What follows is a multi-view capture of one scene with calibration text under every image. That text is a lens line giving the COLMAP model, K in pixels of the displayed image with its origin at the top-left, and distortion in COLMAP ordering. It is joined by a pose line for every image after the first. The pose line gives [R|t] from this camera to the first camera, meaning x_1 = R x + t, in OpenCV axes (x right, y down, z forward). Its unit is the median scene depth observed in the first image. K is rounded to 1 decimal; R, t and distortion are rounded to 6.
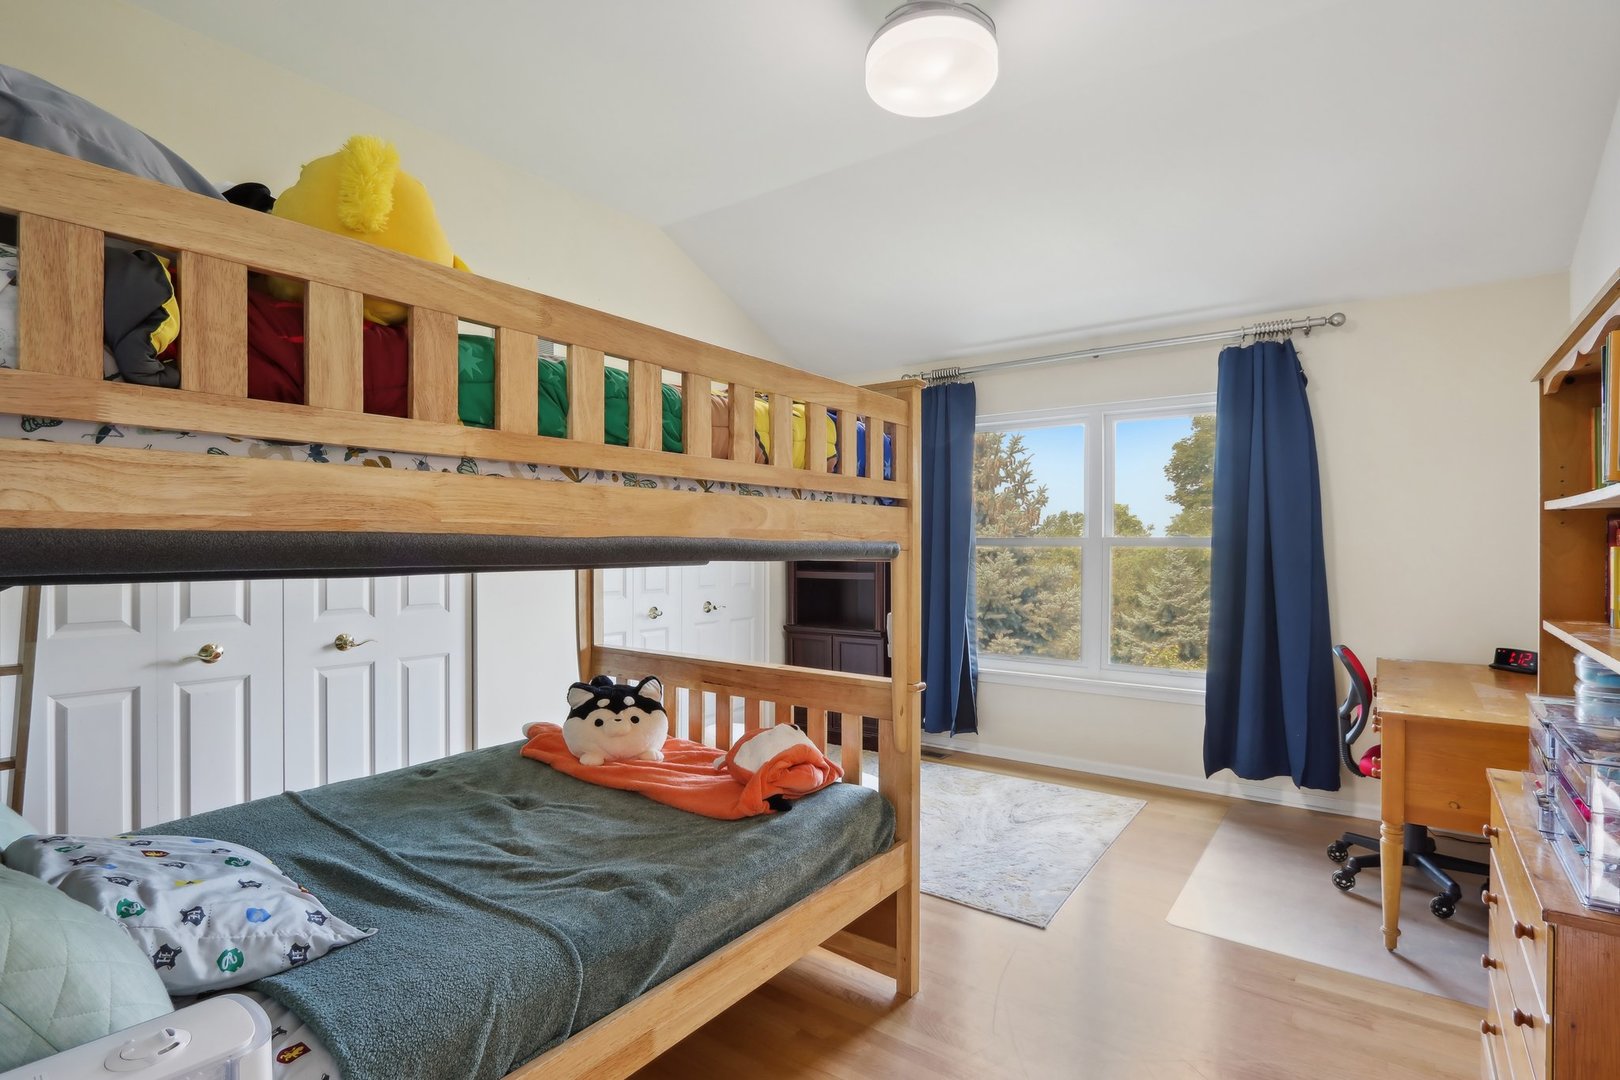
lens RADIAL K [[784.0, 0, 810.0], [0, 784.0, 540.0], [0, 0, 1]] dist [-0.017074, 0.000003]
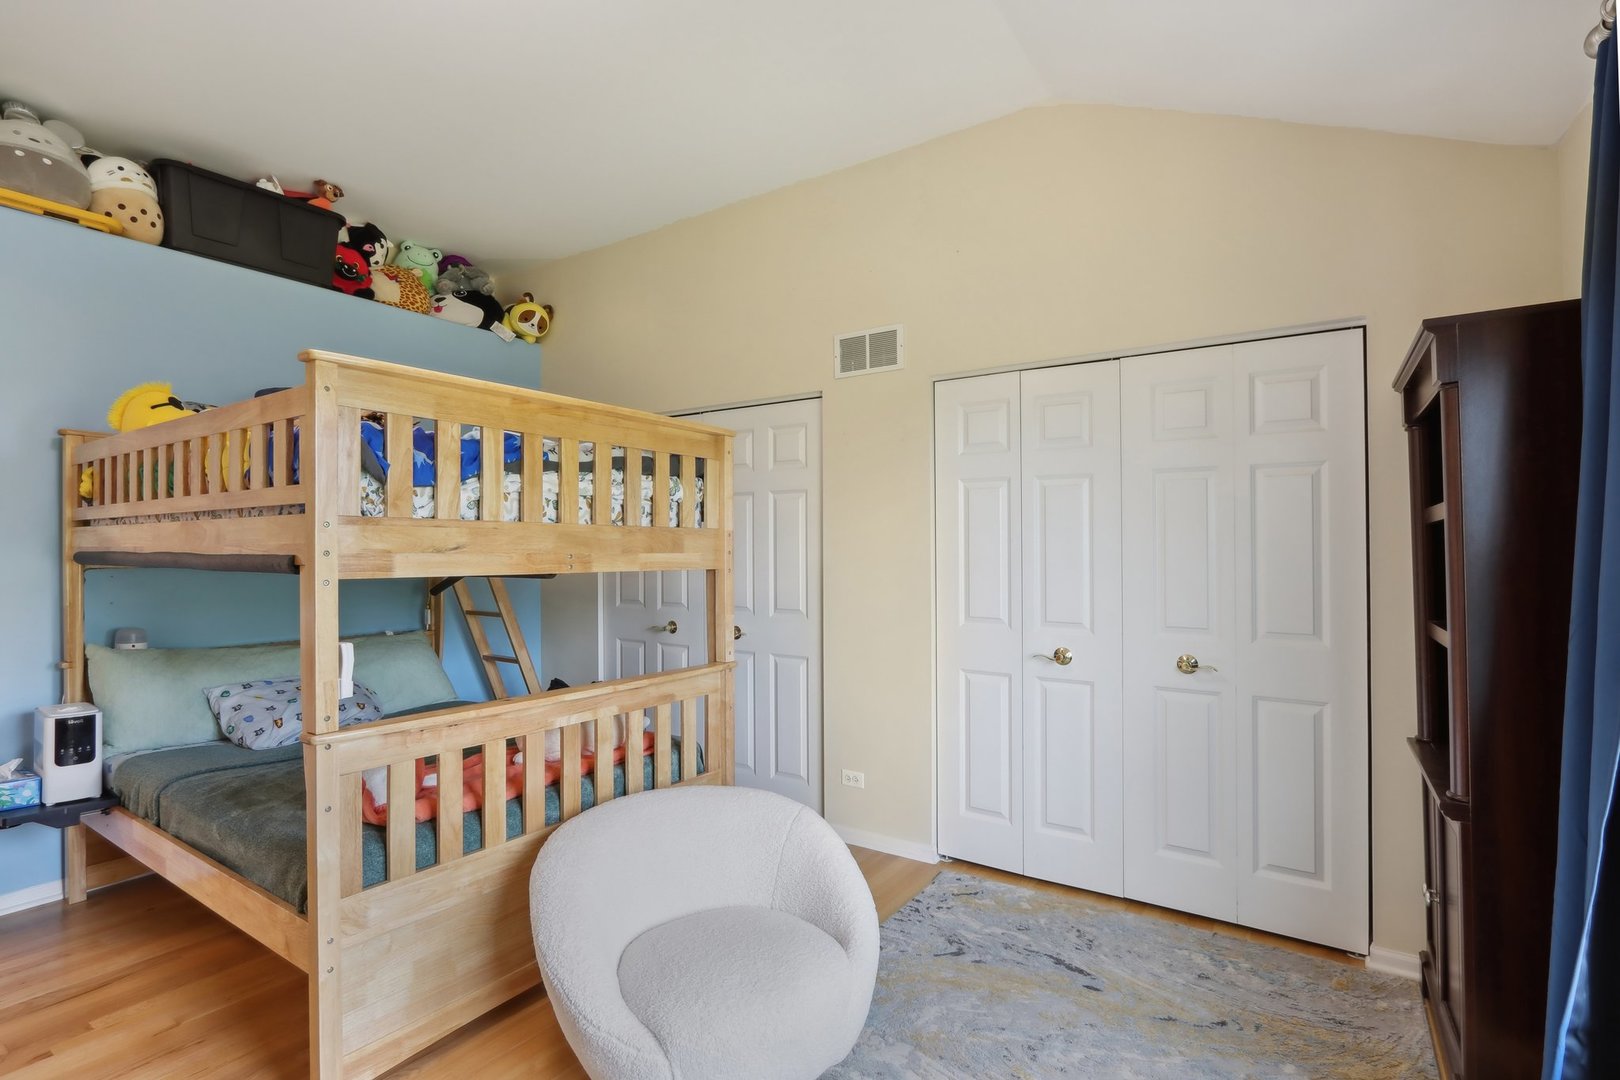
lens RADIAL K [[784.0, 0, 810.0], [0, 784.0, 540.0], [0, 0, 1]] dist [-0.017074, 0.000003]
pose [[0.048557, -0.018185, -0.998655, 0.823797], [-0.009254, 0.999783, -0.018655, -0.000383], [0.998778, 0.010147, 0.048378, 1.217485]]
